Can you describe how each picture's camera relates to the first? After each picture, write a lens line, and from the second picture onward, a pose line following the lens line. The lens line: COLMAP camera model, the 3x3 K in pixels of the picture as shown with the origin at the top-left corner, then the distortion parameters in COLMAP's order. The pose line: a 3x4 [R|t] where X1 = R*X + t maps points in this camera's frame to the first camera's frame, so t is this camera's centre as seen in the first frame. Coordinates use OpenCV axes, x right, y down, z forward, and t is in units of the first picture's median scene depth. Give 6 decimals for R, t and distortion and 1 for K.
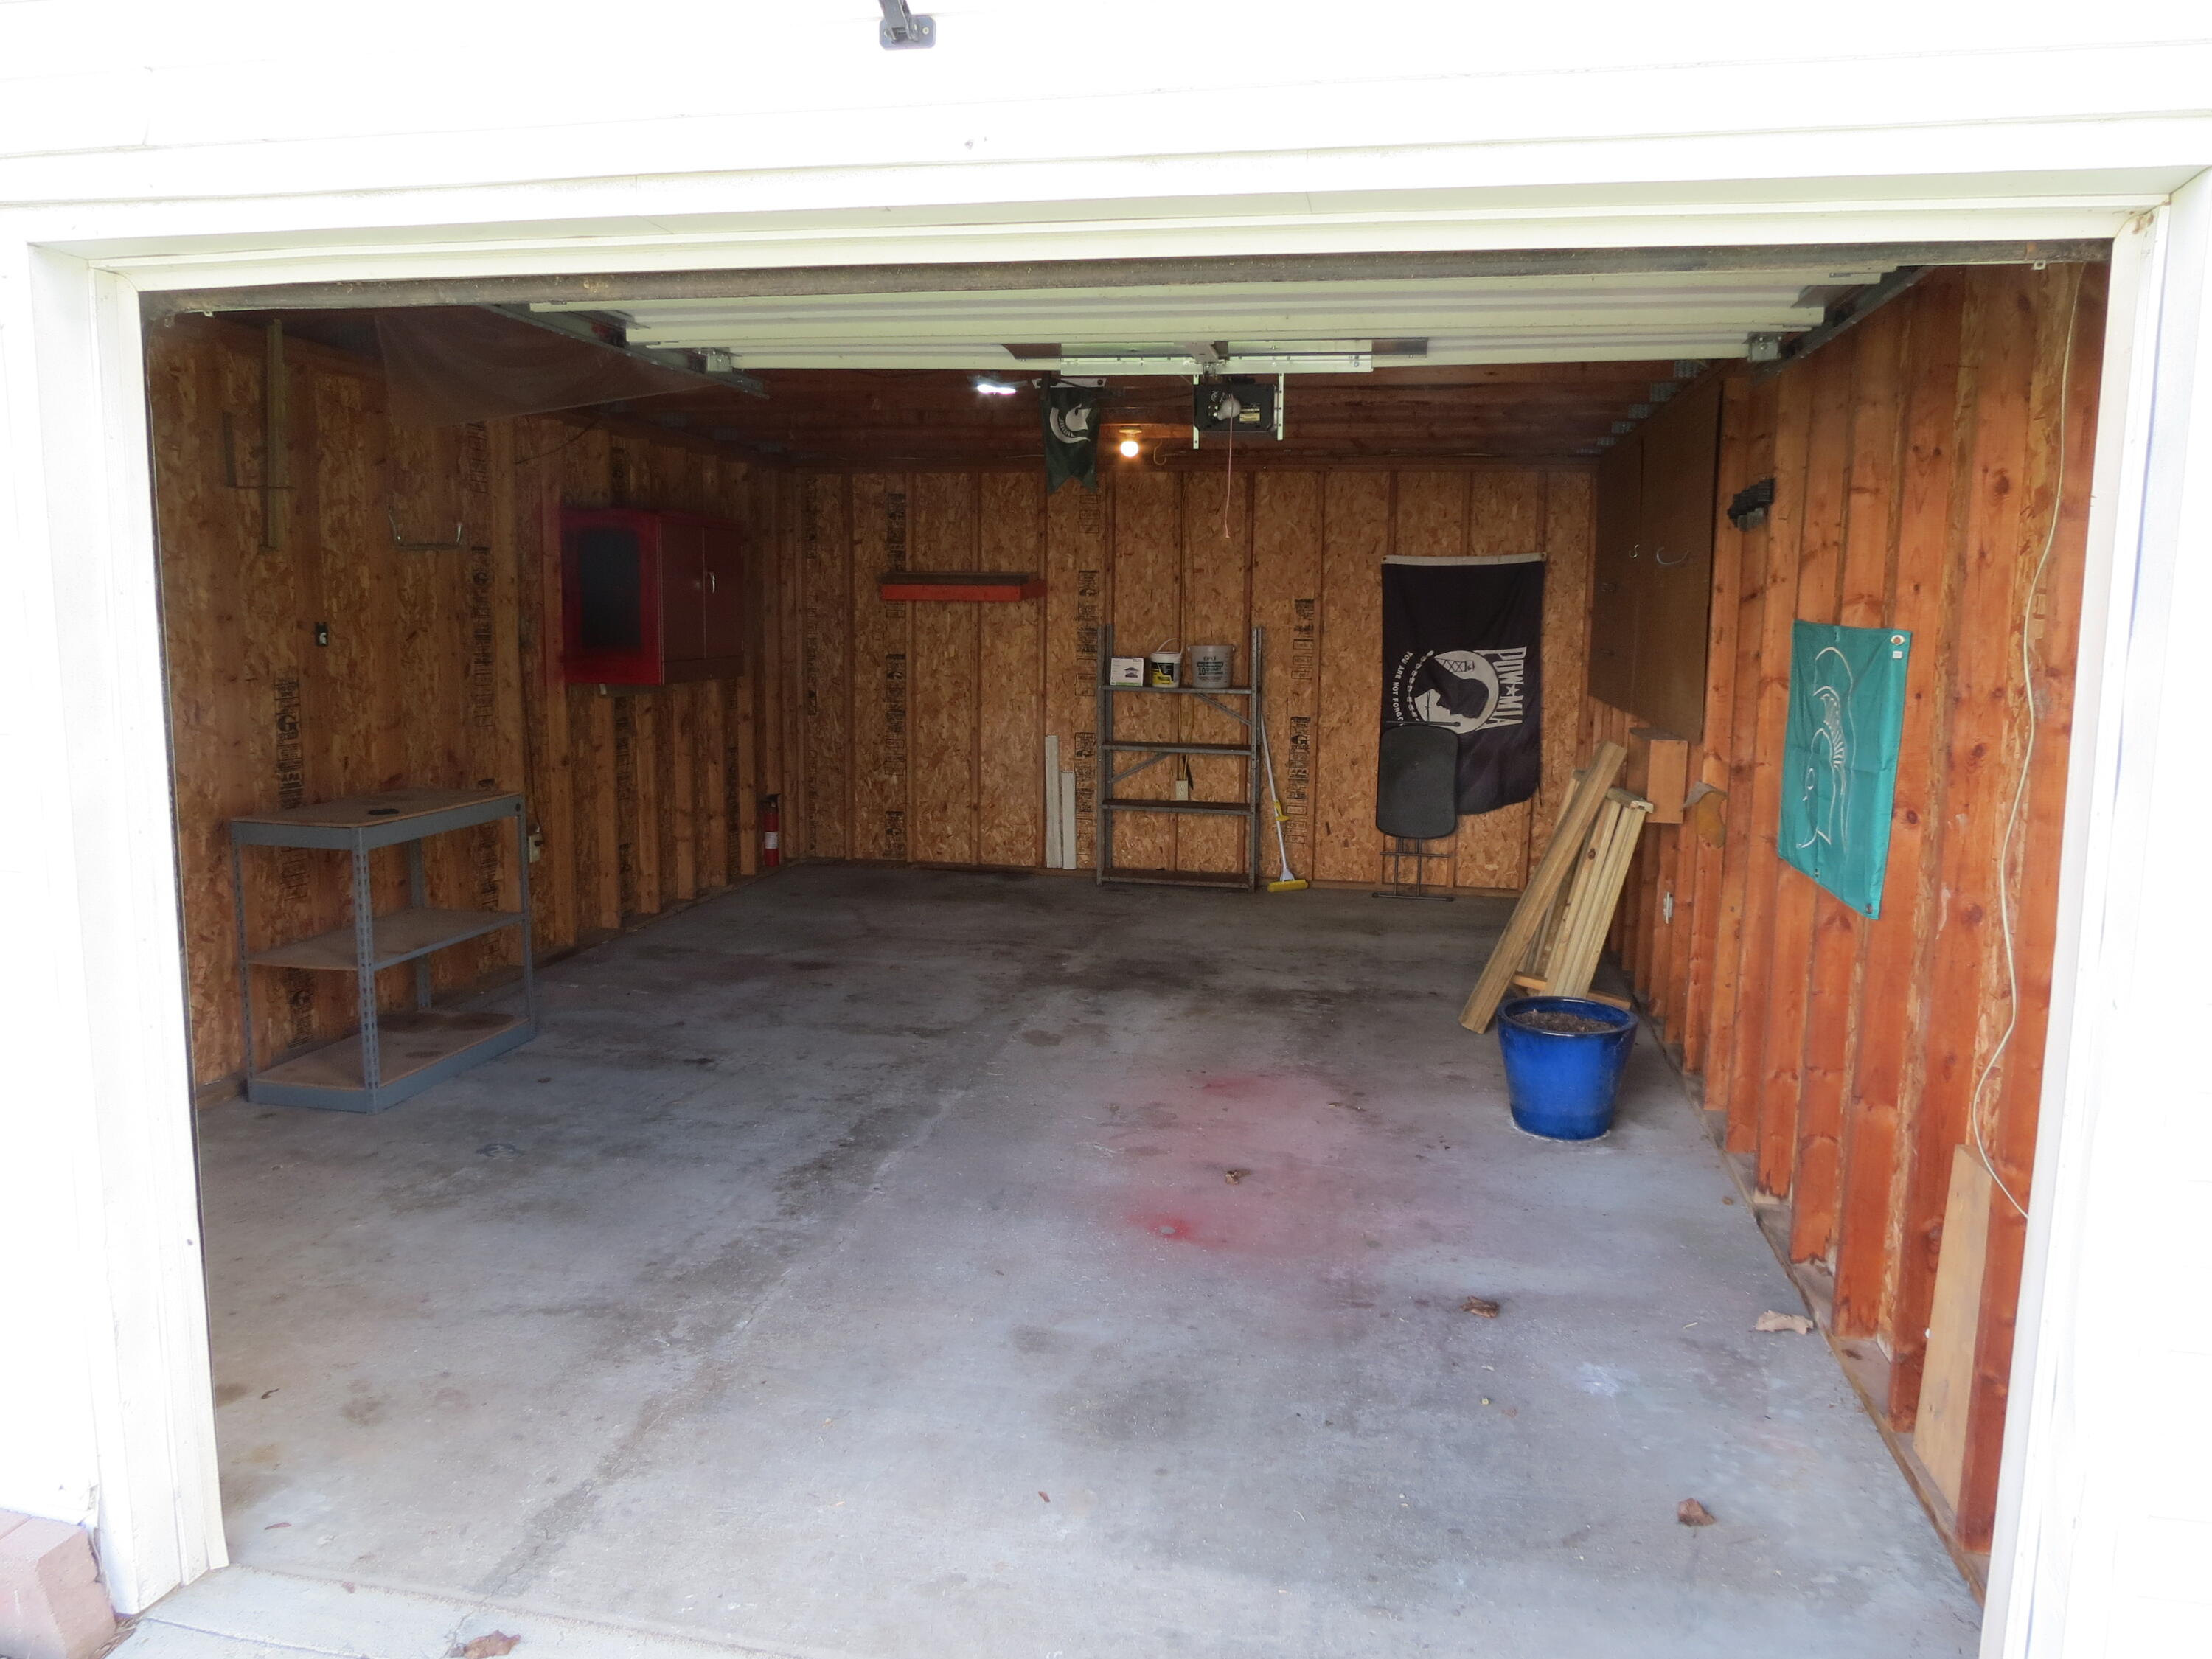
lens RADIAL K [[1650.6, 0, 1095.0], [0, 1650.6, 835.9], [0, 0, 1]] dist [-0.040899, 0.025571]
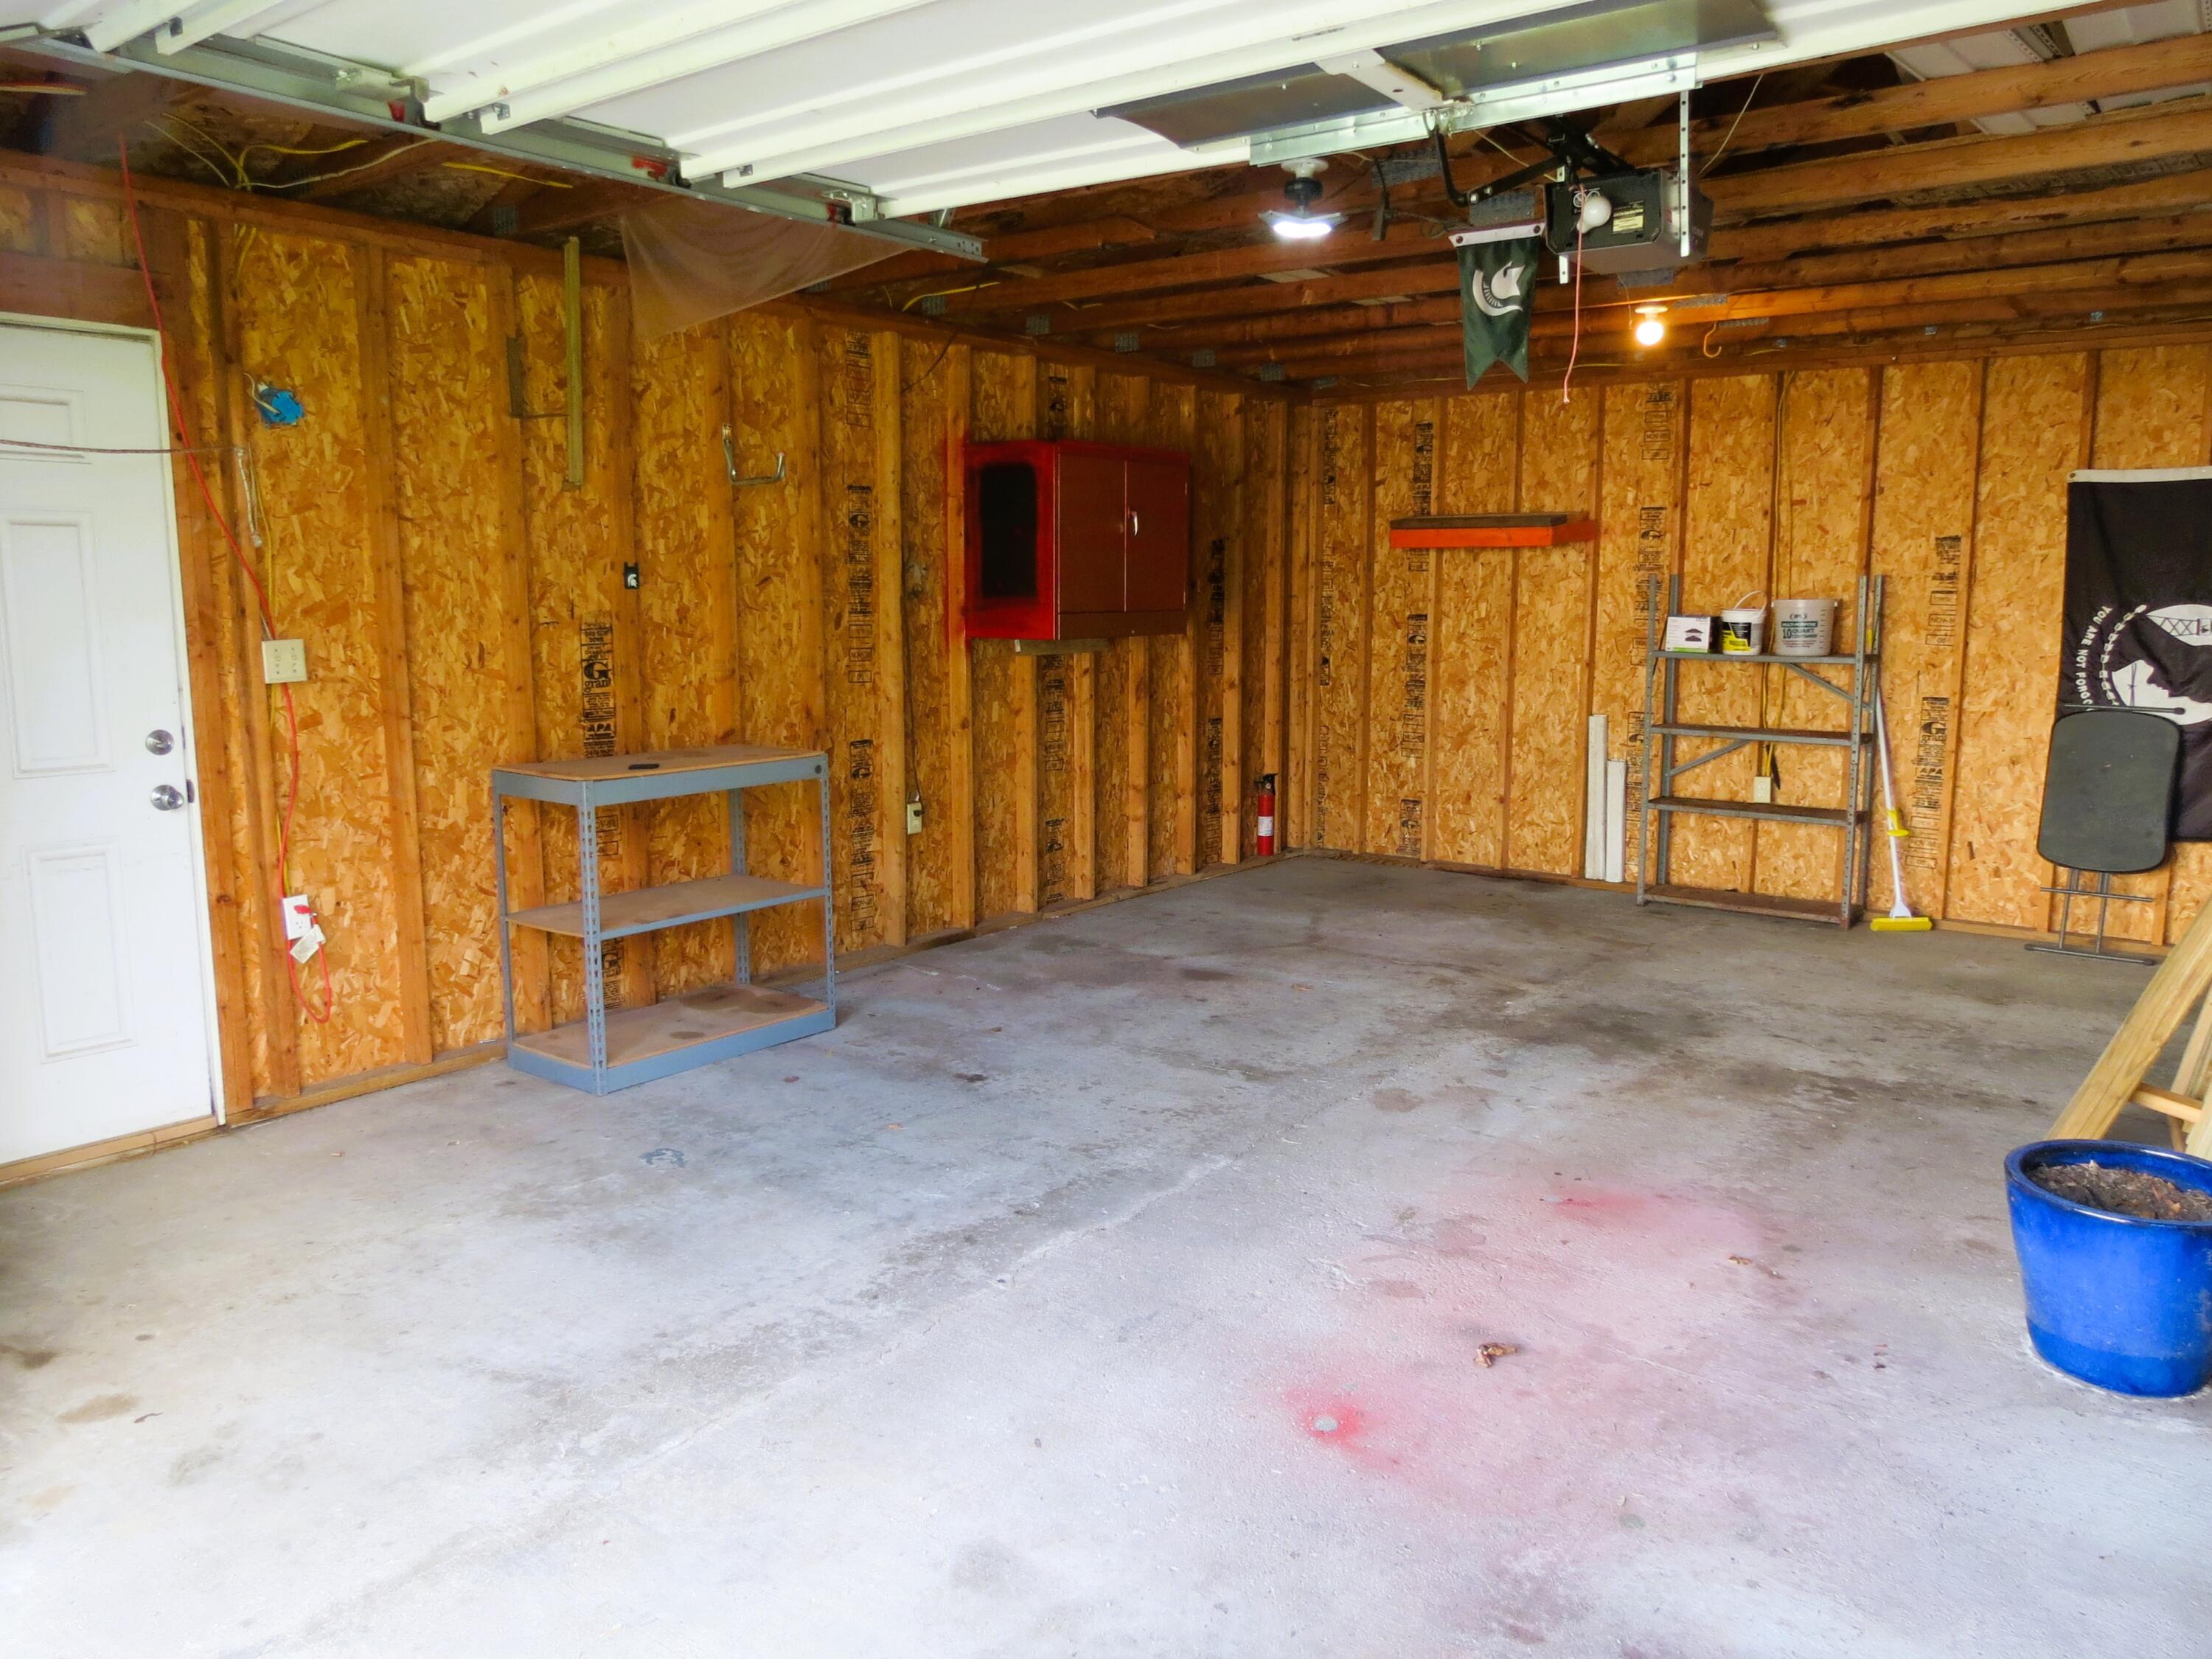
lens RADIAL K [[1650.6, 0, 1095.0], [0, 1650.6, 835.9], [0, 0, 1]] dist [-0.040899, 0.025571]
pose [[0.889071, 0.055509, -0.454392, 0.165745], [-0.052797, 0.998431, 0.018667, -0.005176], [0.454715, 0.007394, 0.890606, 0.236429]]
